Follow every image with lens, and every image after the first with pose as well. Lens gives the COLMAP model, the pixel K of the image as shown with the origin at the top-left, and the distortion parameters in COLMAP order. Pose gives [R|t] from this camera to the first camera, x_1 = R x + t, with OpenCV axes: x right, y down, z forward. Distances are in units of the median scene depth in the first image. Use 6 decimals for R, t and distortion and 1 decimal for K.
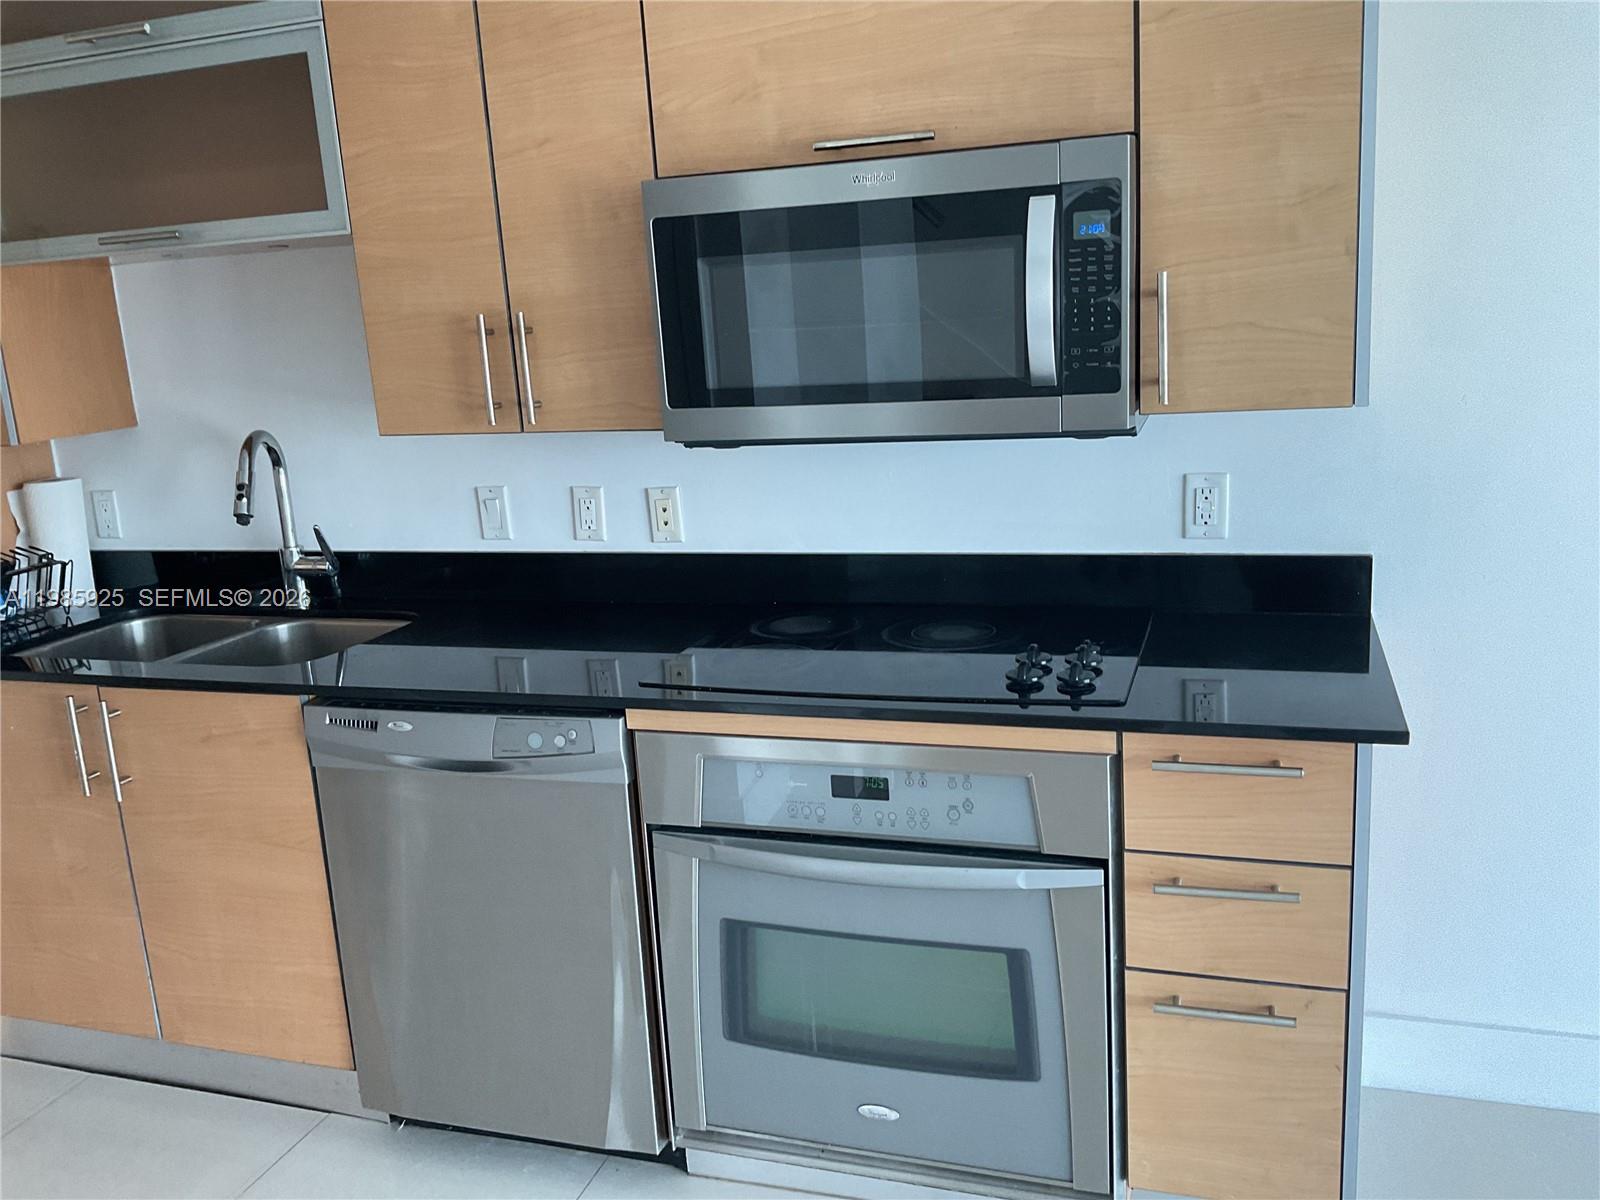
lens RADIAL K [[1331.0, 0, 811.7], [0, 1331.0, 599.3], [0, 0, 1]] dist [0.103289, -0.179676]
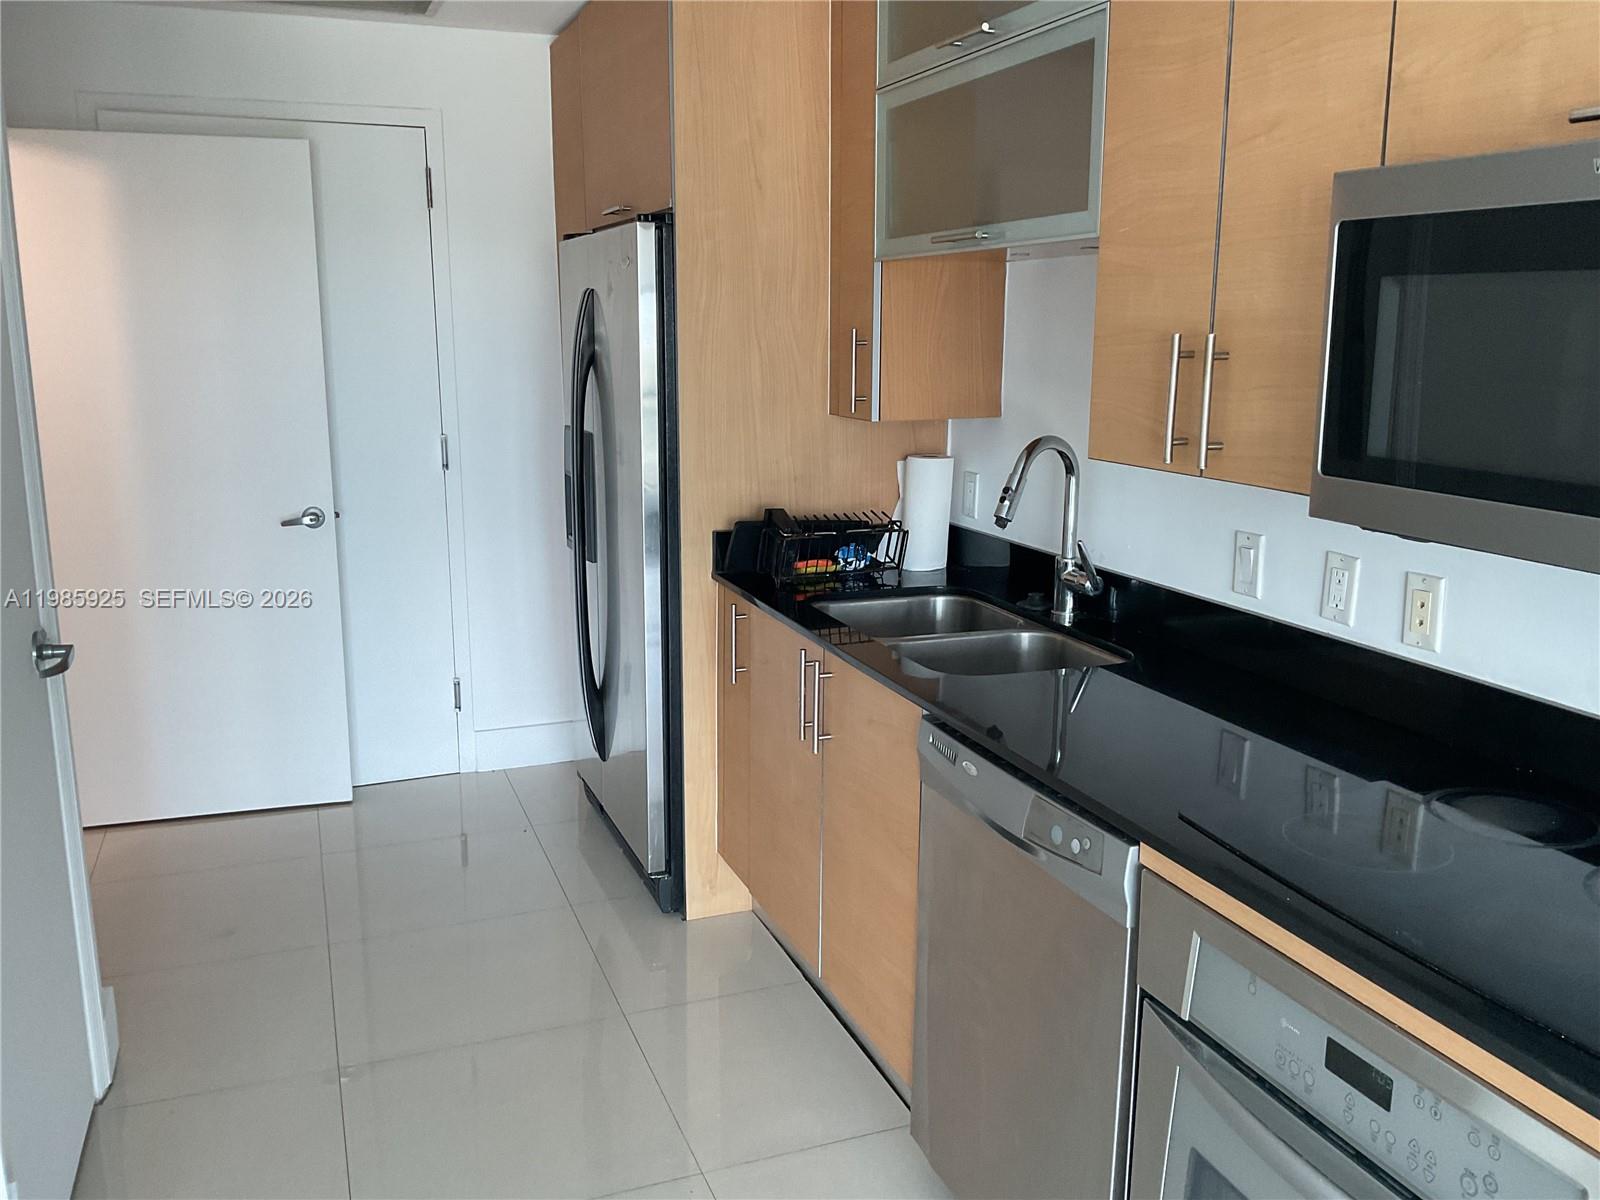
lens RADIAL K [[1331.0, 0, 792.0], [0, 1331.0, 596.3], [0, 0, 1]] dist [0.103289, -0.179676]
pose [[0.629593, 0.217682, -0.745806, 0.268490], [-0.211840, 0.971672, 0.104775, -0.088666], [0.747487, 0.092026, 0.657871, 0.276298]]
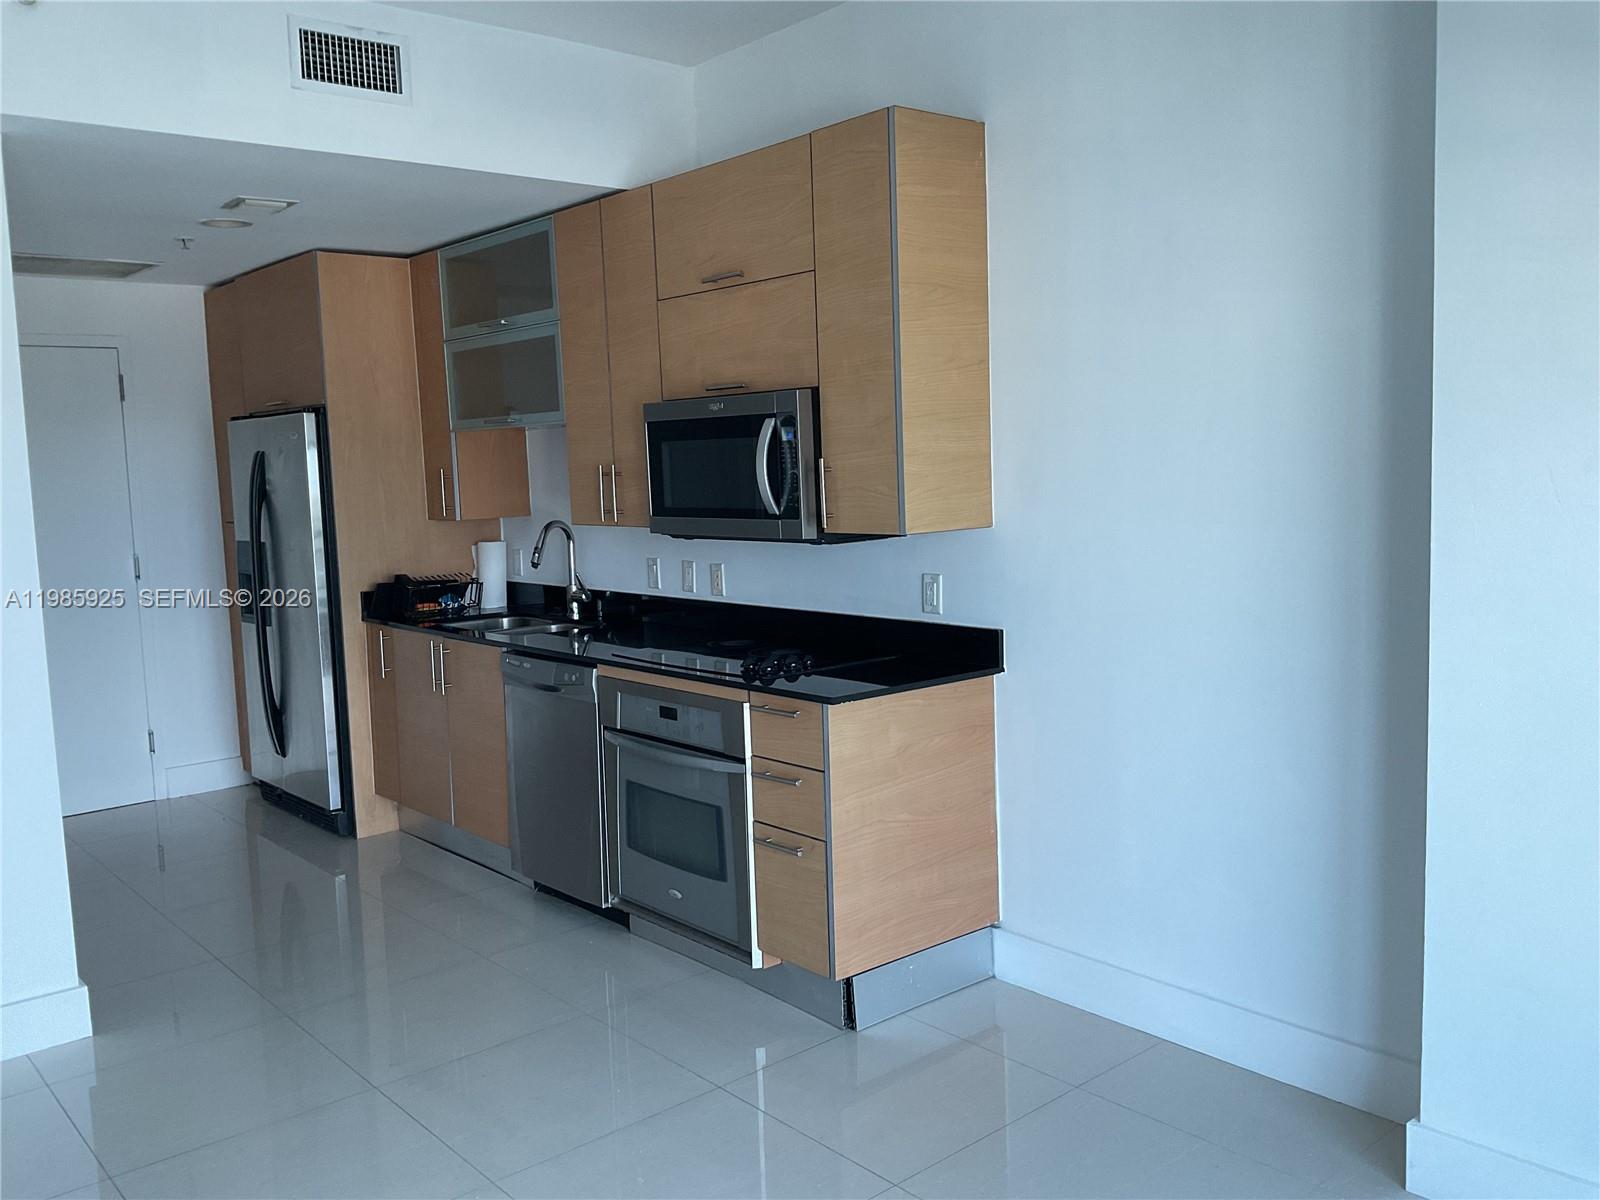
lens RADIAL K [[1331.0, 0, 808.5], [0, 1331.0, 593.9], [0, 0, 1]] dist [0.103289, -0.179676]
pose [[0.859800, 0.083829, -0.503703, 1.013137], [-0.131535, 0.989503, -0.059848, 0.050828], [0.493399, 0.117712, 0.861801, -0.509673]]
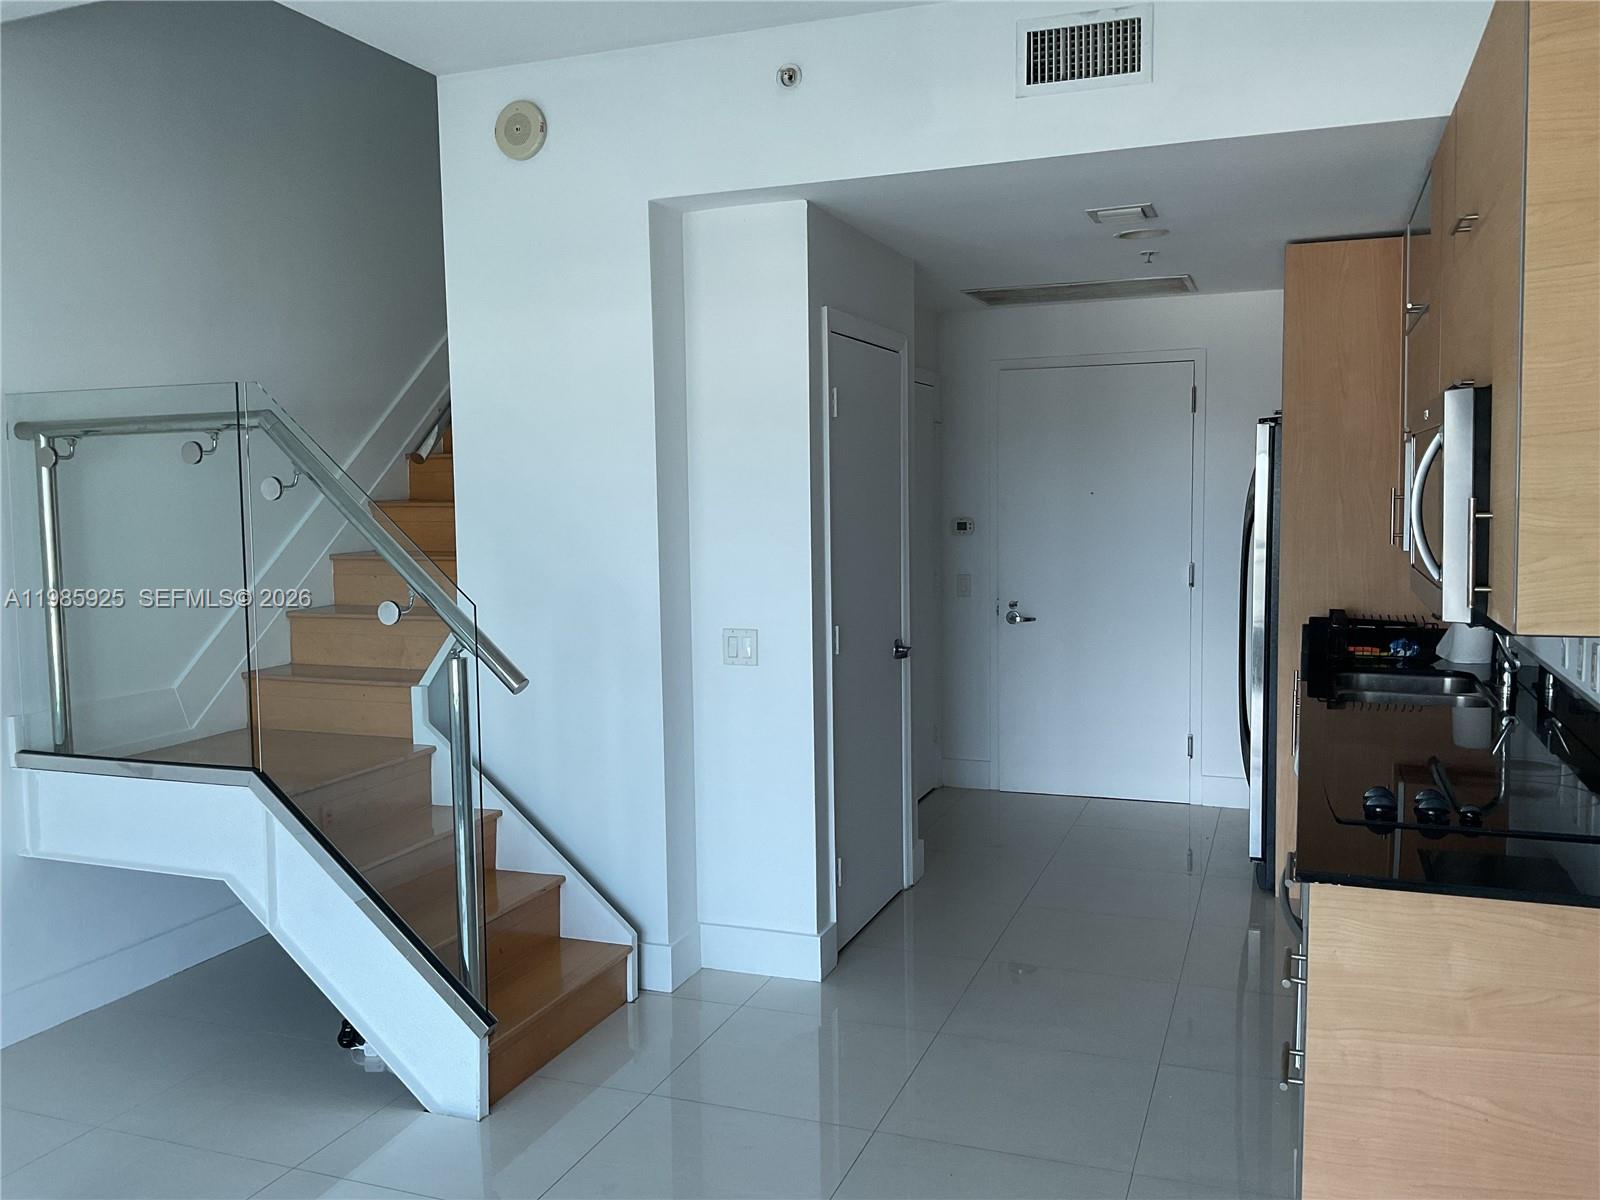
lens RADIAL K [[1331.0, 0, 803.7], [0, 1331.0, 590.6], [0, 0, 1]] dist [0.103289, -0.179676]
pose [[-0.037771, 0.138944, -0.989580, 1.242651], [-0.206560, 0.967813, 0.143772, -0.181420], [0.977705, 0.209838, -0.007855, 0.382689]]
